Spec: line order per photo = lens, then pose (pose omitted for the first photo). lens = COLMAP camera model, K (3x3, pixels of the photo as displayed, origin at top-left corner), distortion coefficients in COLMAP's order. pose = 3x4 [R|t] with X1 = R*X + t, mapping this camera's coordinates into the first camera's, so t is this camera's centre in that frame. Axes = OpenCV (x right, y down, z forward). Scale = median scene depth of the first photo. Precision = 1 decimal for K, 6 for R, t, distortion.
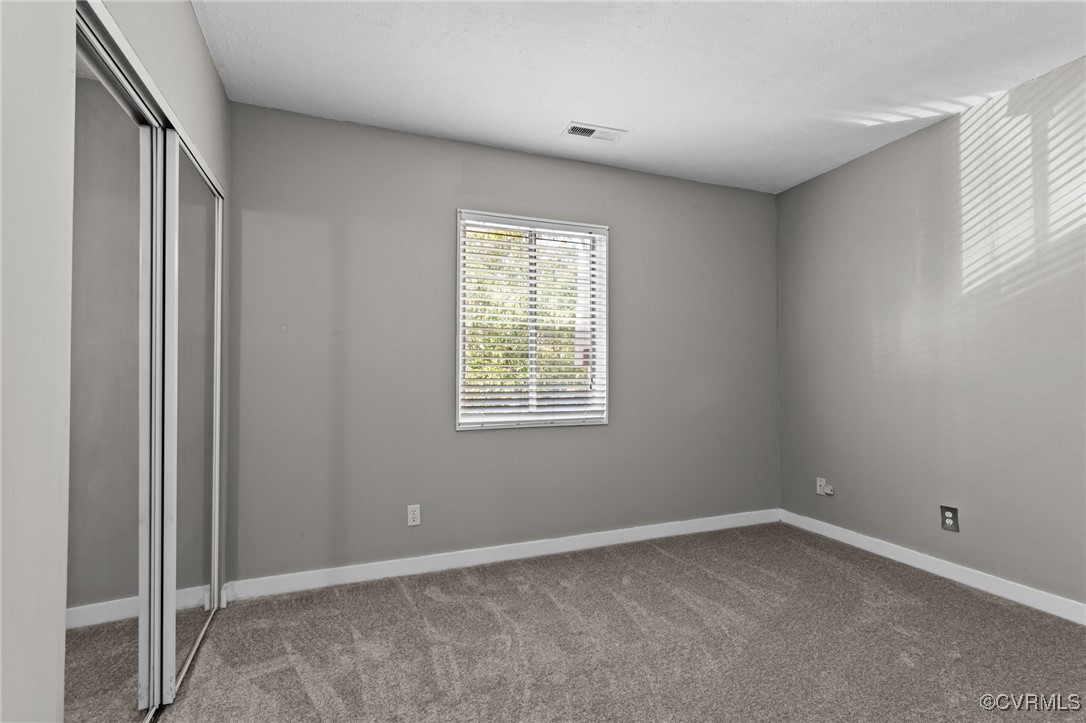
lens RADIAL K [[515.4, 0, 548.2], [0, 515.4, 352.8], [0, 0, 1]] dist [0.001044, 0.001225]
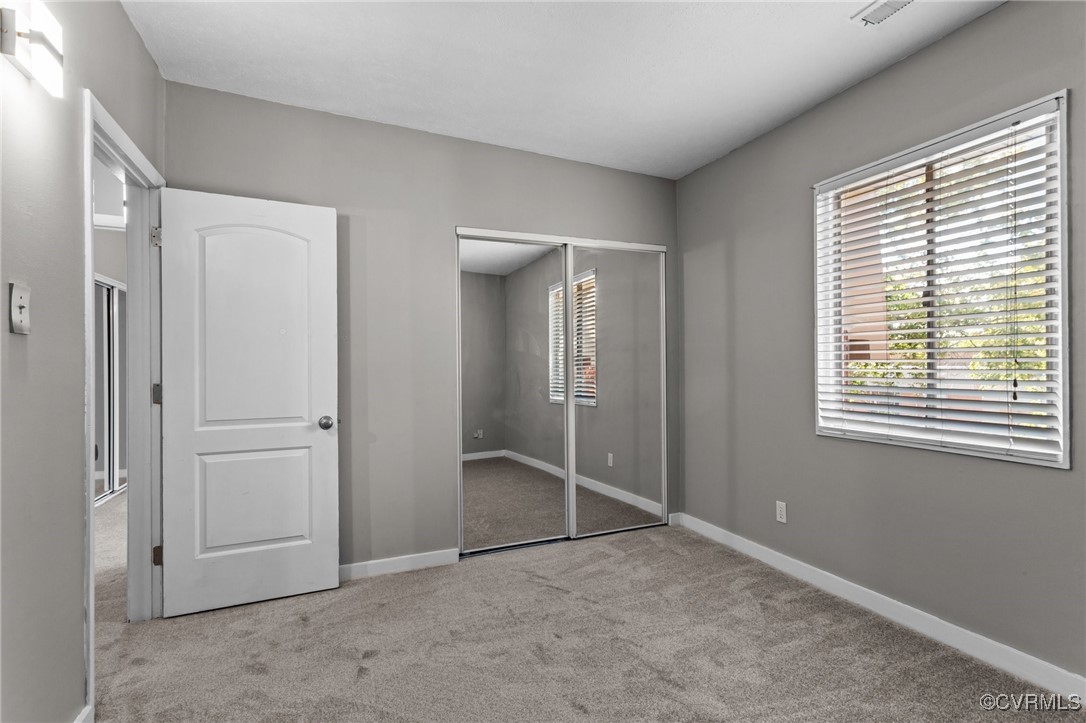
lens RADIAL K [[514.6, 0, 547.7], [0, 514.6, 367.3], [0, 0, 1]] dist [0.002427, 0.000630]
pose [[0.003710, 0.000998, -0.999993, 0.819347], [0.049732, 0.998762, 0.001182, 0.011324], [0.998756, -0.049736, 0.003656, 0.618613]]
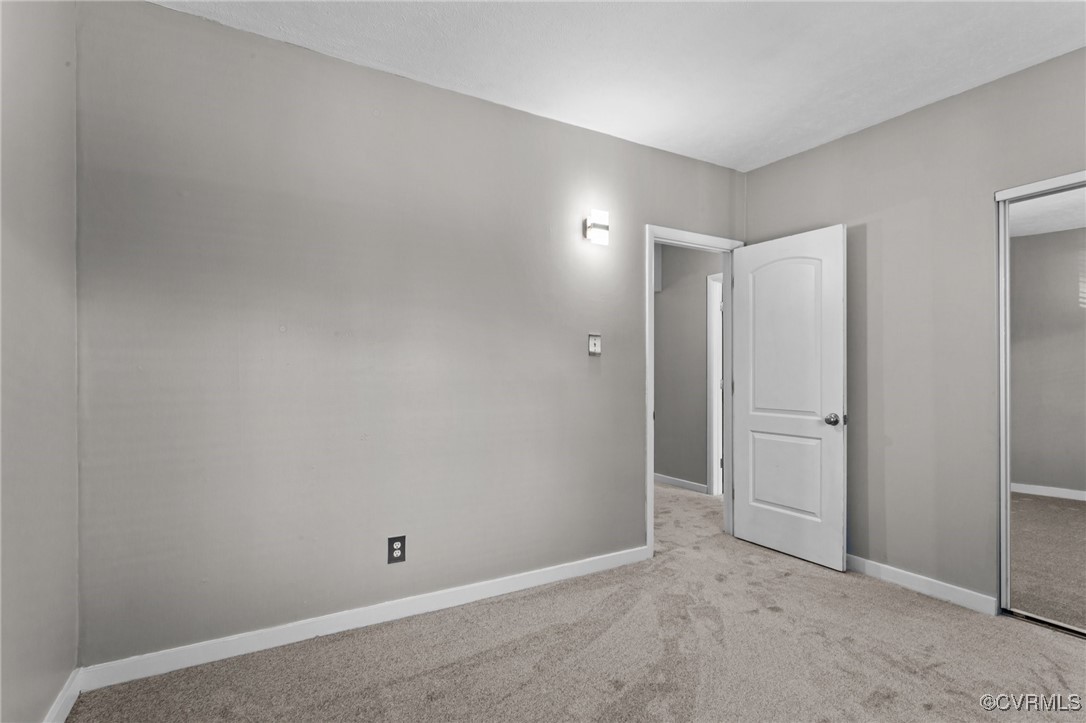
lens RADIAL K [[514.6, 0, 547.7], [0, 514.6, 367.3], [0, 0, 1]] dist [0.002427, 0.000630]
pose [[-0.992097, 0.005889, -0.125338, 0.561212], [0.011801, 0.998850, -0.046476, 0.031137], [0.124921, -0.047588, -0.991025, 1.242486]]
